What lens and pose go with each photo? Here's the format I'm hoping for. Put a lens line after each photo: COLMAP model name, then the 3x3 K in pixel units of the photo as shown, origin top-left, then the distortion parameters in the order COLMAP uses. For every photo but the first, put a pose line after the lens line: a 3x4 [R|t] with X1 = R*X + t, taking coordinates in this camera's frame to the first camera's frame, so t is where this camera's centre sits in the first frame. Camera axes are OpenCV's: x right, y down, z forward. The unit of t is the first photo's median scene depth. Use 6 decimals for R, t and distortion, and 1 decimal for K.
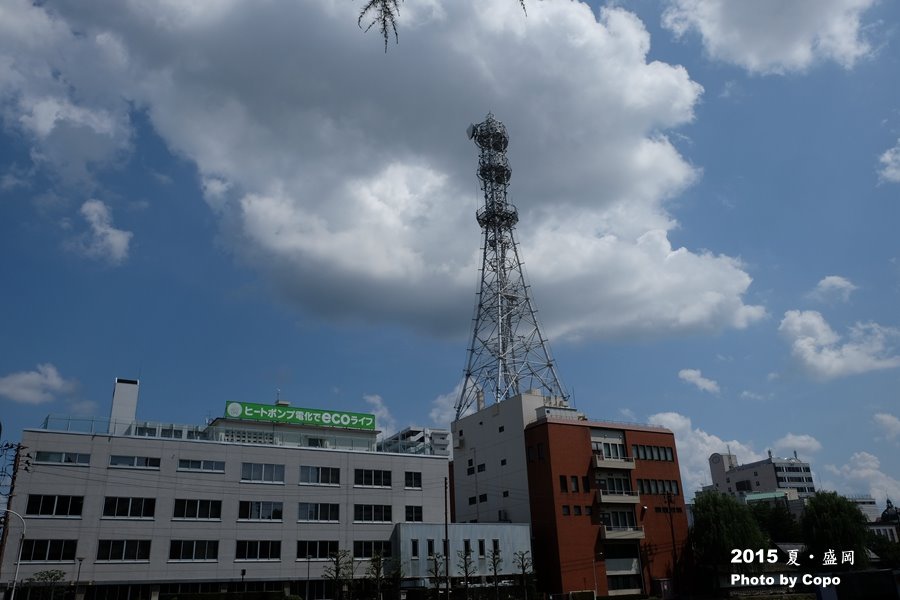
lens RADIAL K [[714.6, 0, 450.5], [0, 714.6, 300.5], [0, 0, 1]] dist [-0.043458, 0.005532]
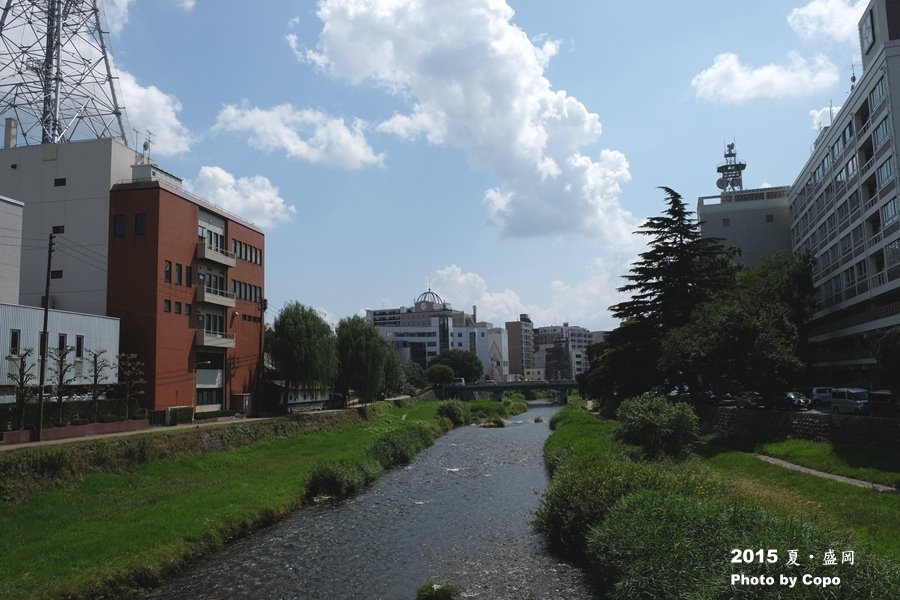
lens RADIAL K [[714.6, 0, 450.1], [0, 714.6, 300.1], [0, 0, 1]] dist [-0.043458, 0.005532]
pose [[0.588601, 0.107737, 0.801213, -0.260228], [-0.293532, 0.951924, 0.087637, 0.132096], [-0.753252, -0.286765, 0.591927, 0.322502]]
